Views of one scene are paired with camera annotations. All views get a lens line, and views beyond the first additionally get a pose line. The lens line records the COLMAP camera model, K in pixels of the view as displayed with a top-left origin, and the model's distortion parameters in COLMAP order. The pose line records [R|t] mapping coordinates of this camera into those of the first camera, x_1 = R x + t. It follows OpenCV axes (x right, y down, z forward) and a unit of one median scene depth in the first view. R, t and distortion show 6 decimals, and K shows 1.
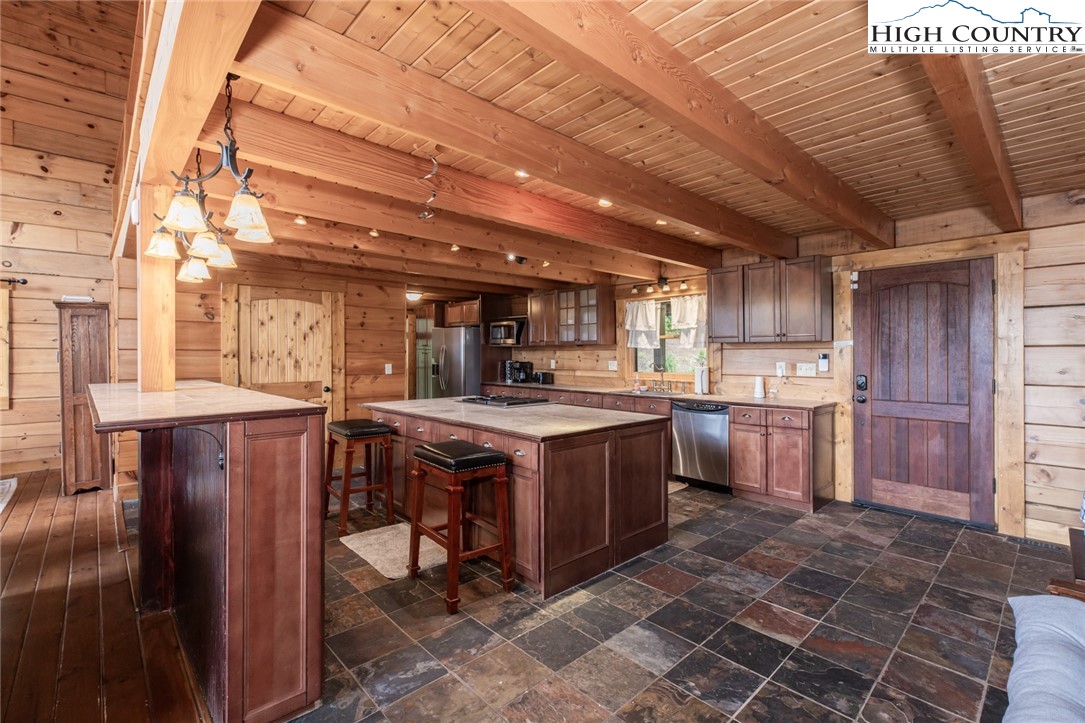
lens RADIAL K [[480.4, 0, 536.1], [0, 480.4, 354.4], [0, 0, 1]] dist [0.003446, -0.002372]
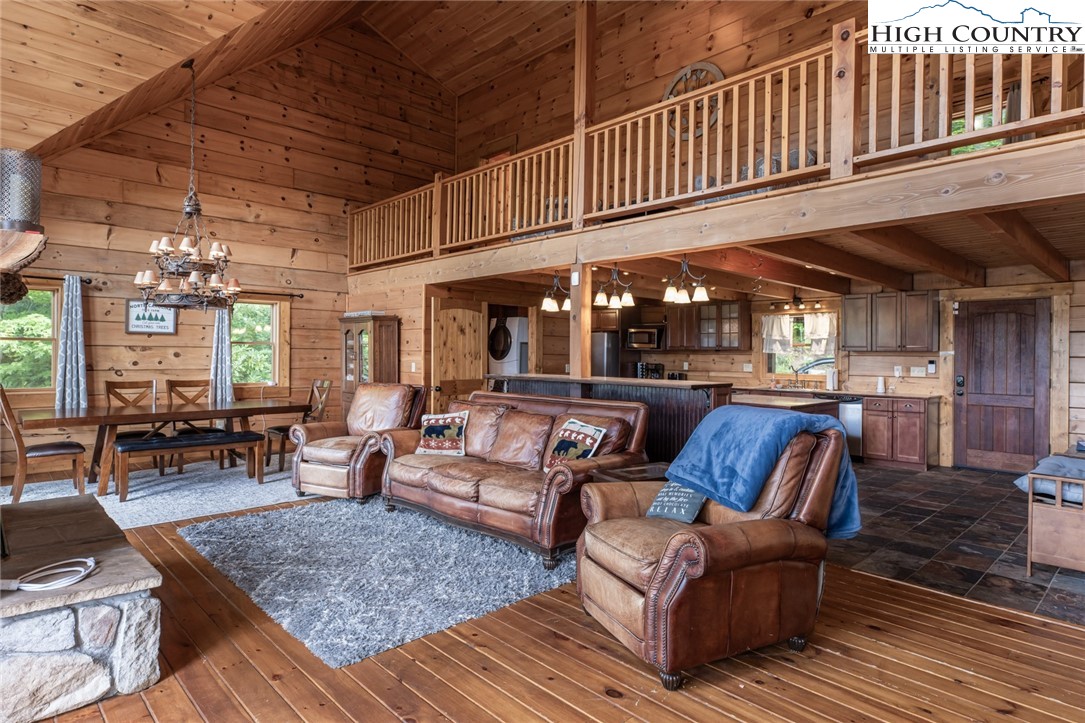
lens RADIAL K [[598.3, 0, 529.6], [0, 598.3, 355.5], [0, 0, 1]] dist [0.001946, -0.001364]
pose [[0.999860, 0.011610, 0.012010, -0.580450], [-0.011618, 0.999932, 0.000593, -0.002703], [-0.012003, -0.000732, 0.999928, -0.706710]]
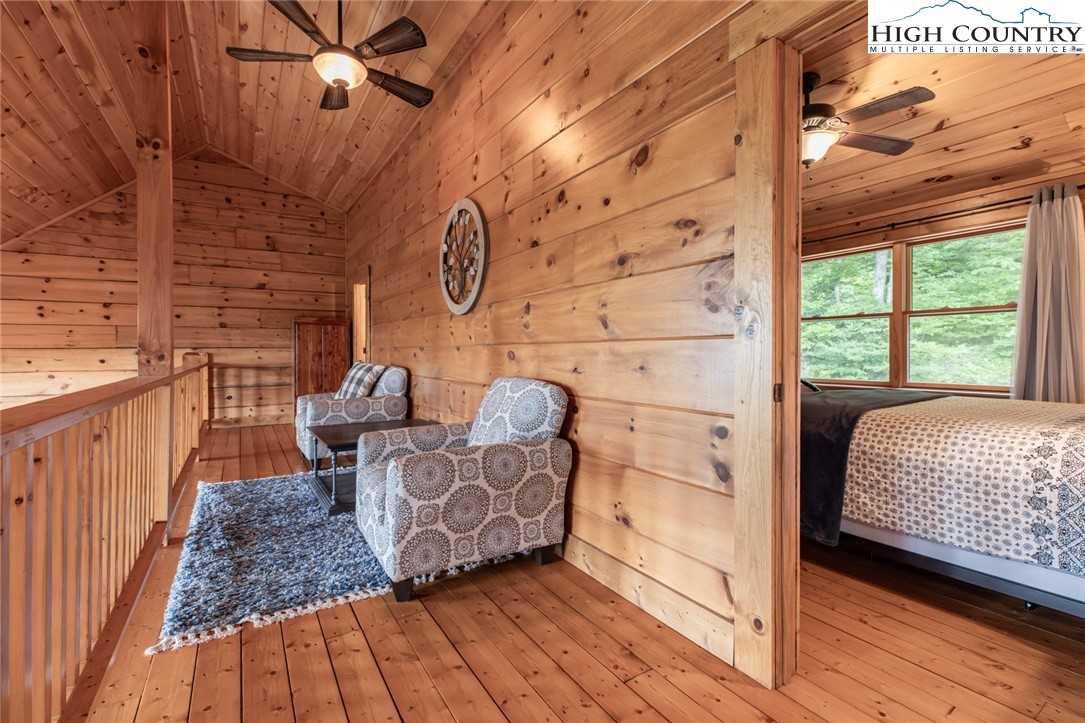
lens RADIAL K [[480.4, 0, 534.0], [0, 480.4, 356.8], [0, 0, 1]] dist [0.003446, -0.002372]
pose [[0.983445, -0.003557, -0.181172, 0.121604], [0.004772, 0.999969, 0.006272, -0.501694], [0.181145, -0.007033, 0.983431, 0.061075]]
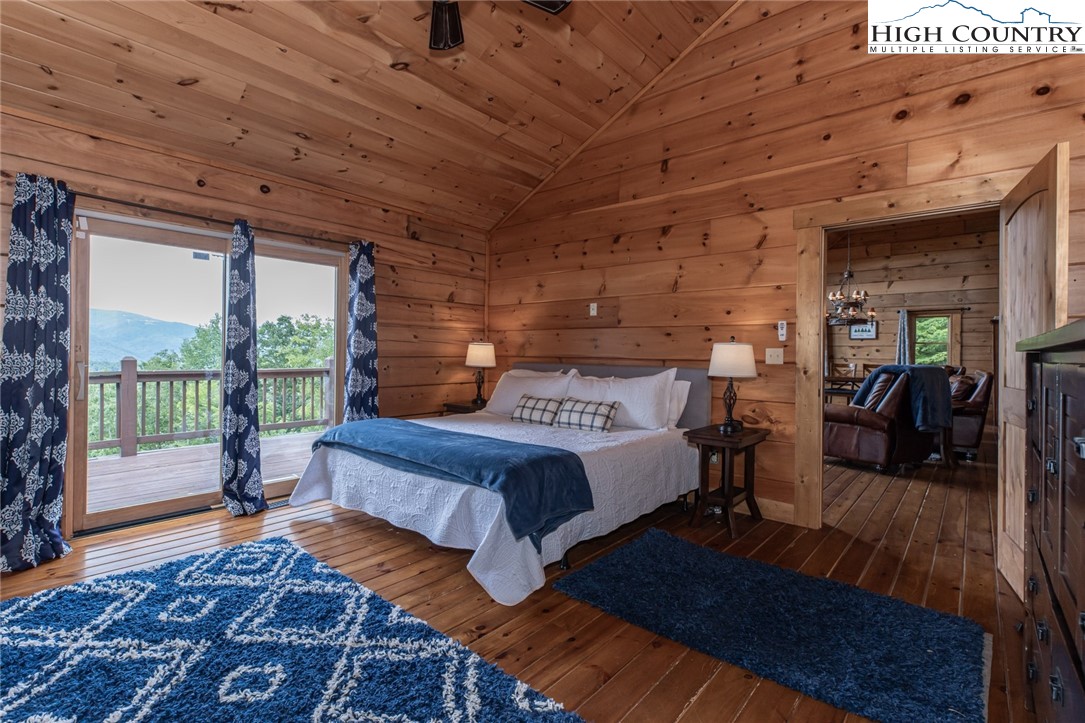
lens RADIAL K [[505.7, 0, 521.7], [0, 505.7, 351.6], [0, 0, 1]] dist [0.014927, -0.000075]
pose [[0.097181, -0.000204, -0.995267, 0.805740], [-0.013920, 0.999902, -0.001564, 0.041342], [0.995169, 0.014006, 0.097168, -1.012261]]
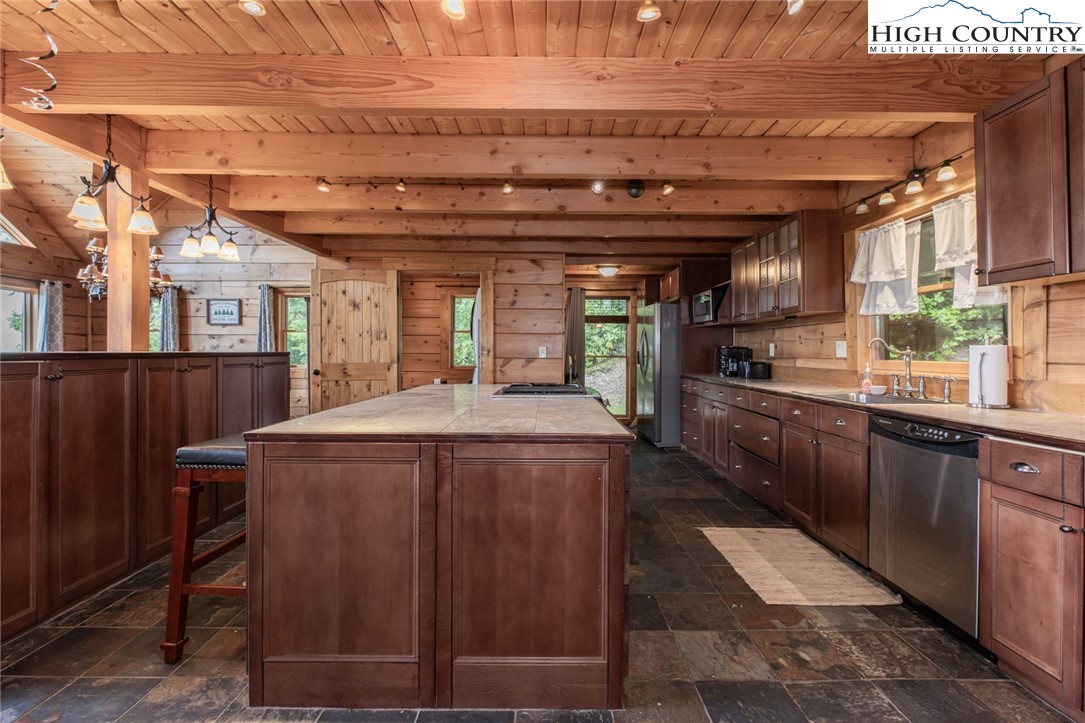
lens RADIAL K [[480.4, 0, 549.8], [0, 480.4, 356.1], [0, 0, 1]] dist [0.003446, -0.002372]
pose [[0.739833, 0.009580, -0.672722, 0.412757], [-0.005905, 0.999953, 0.007746, 0.041753], [0.672764, -0.001758, 0.739855, 0.484703]]
